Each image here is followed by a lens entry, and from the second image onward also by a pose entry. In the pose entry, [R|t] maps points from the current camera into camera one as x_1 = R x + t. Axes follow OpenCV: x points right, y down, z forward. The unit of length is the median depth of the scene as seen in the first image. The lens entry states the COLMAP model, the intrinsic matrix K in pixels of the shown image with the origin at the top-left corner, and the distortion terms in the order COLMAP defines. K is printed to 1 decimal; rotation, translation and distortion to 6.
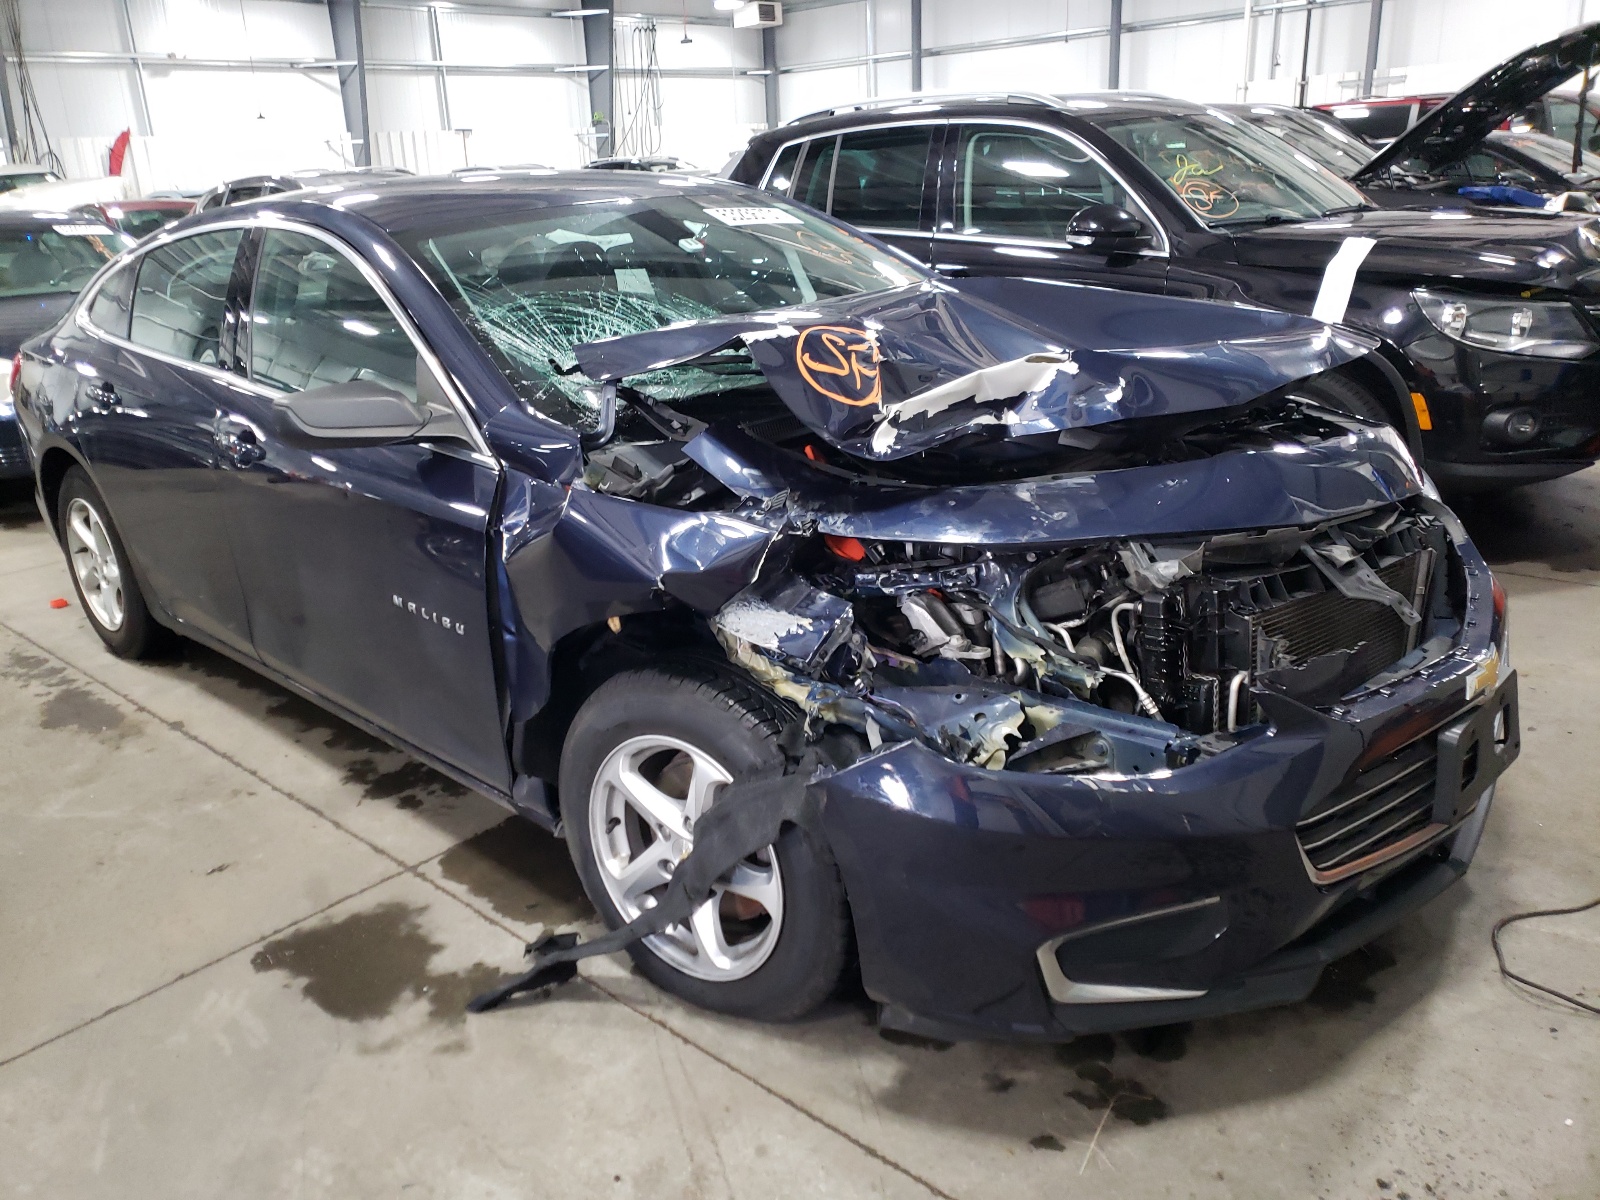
lens RADIAL K [[1215.1, 0, 777.8], [0, 1215.1, 556.6], [0, 0, 1]] dist [0.065517, -0.117284]
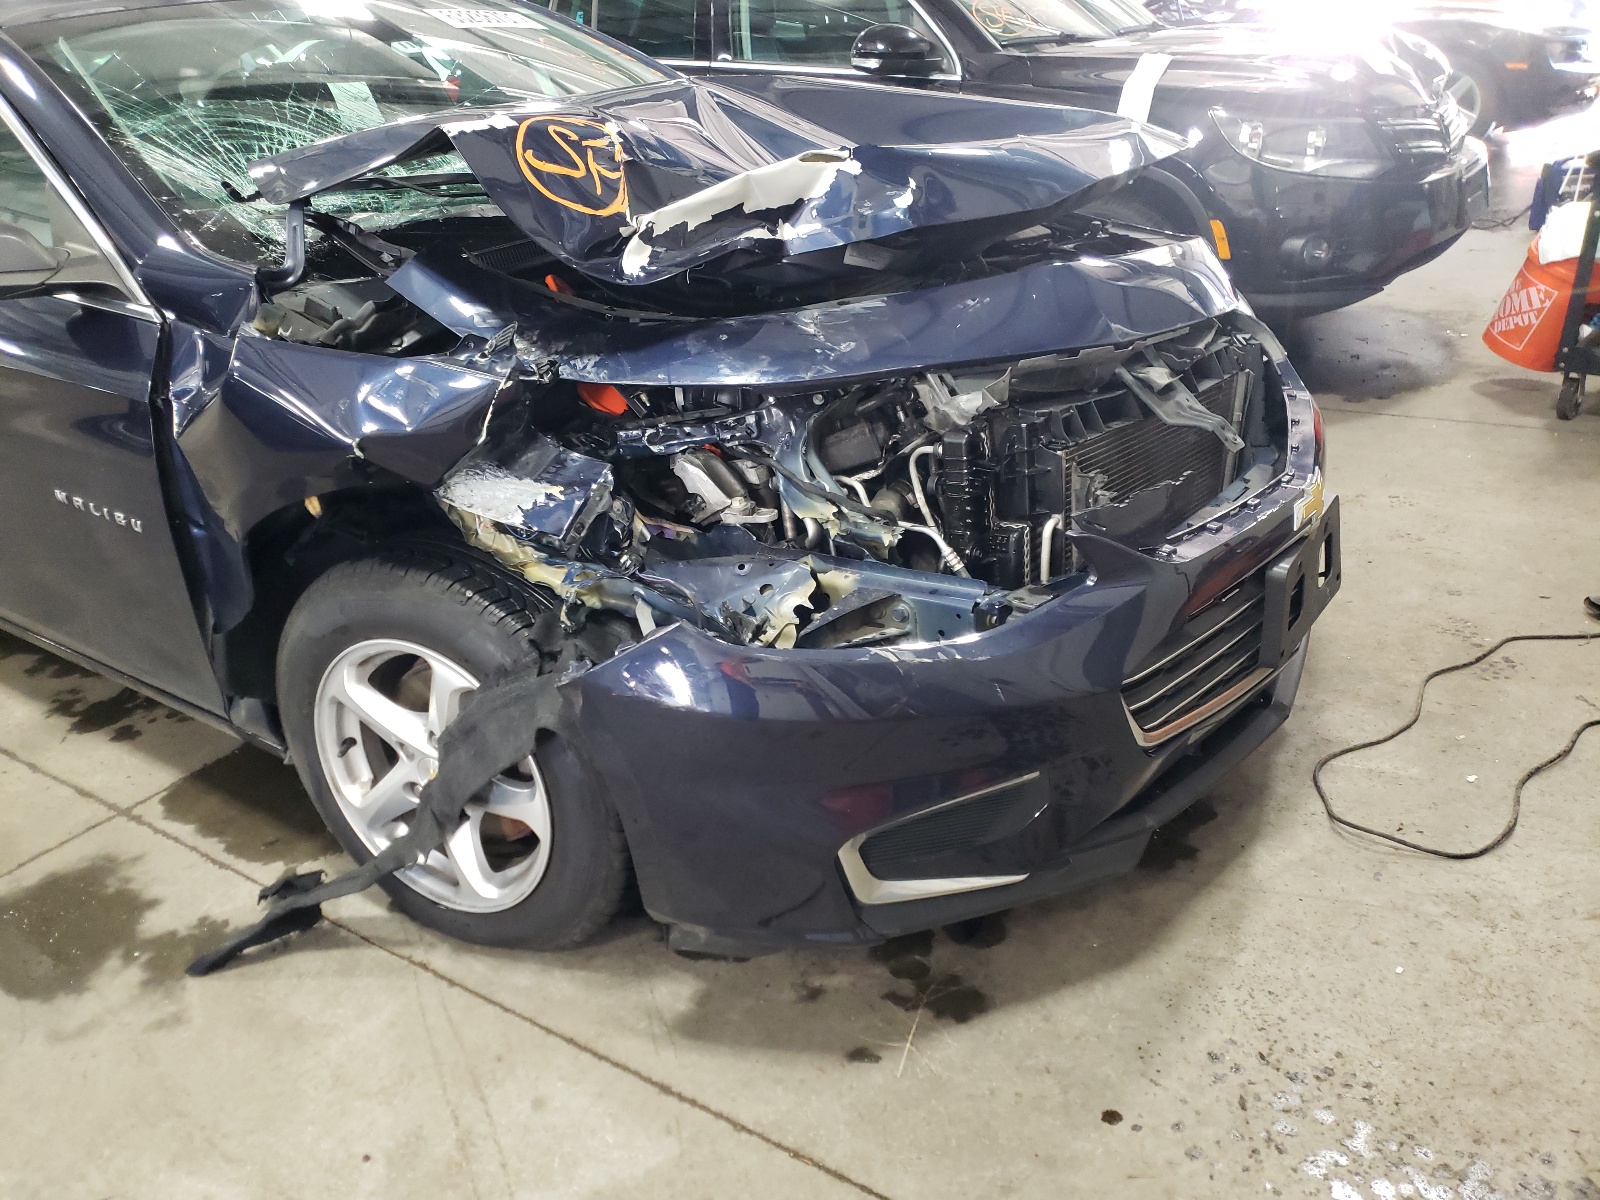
lens RADIAL K [[1258.4, 0, 800.0], [0, 1258.4, 600.0], [0, 0, 1]] dist [0.166025, -0.323926]
pose [[0.982894, -0.071050, 0.169914, 0.033837], [0.047732, 0.989340, 0.137580, 0.016748], [-0.177878, -0.127117, 0.975808, 0.114786]]
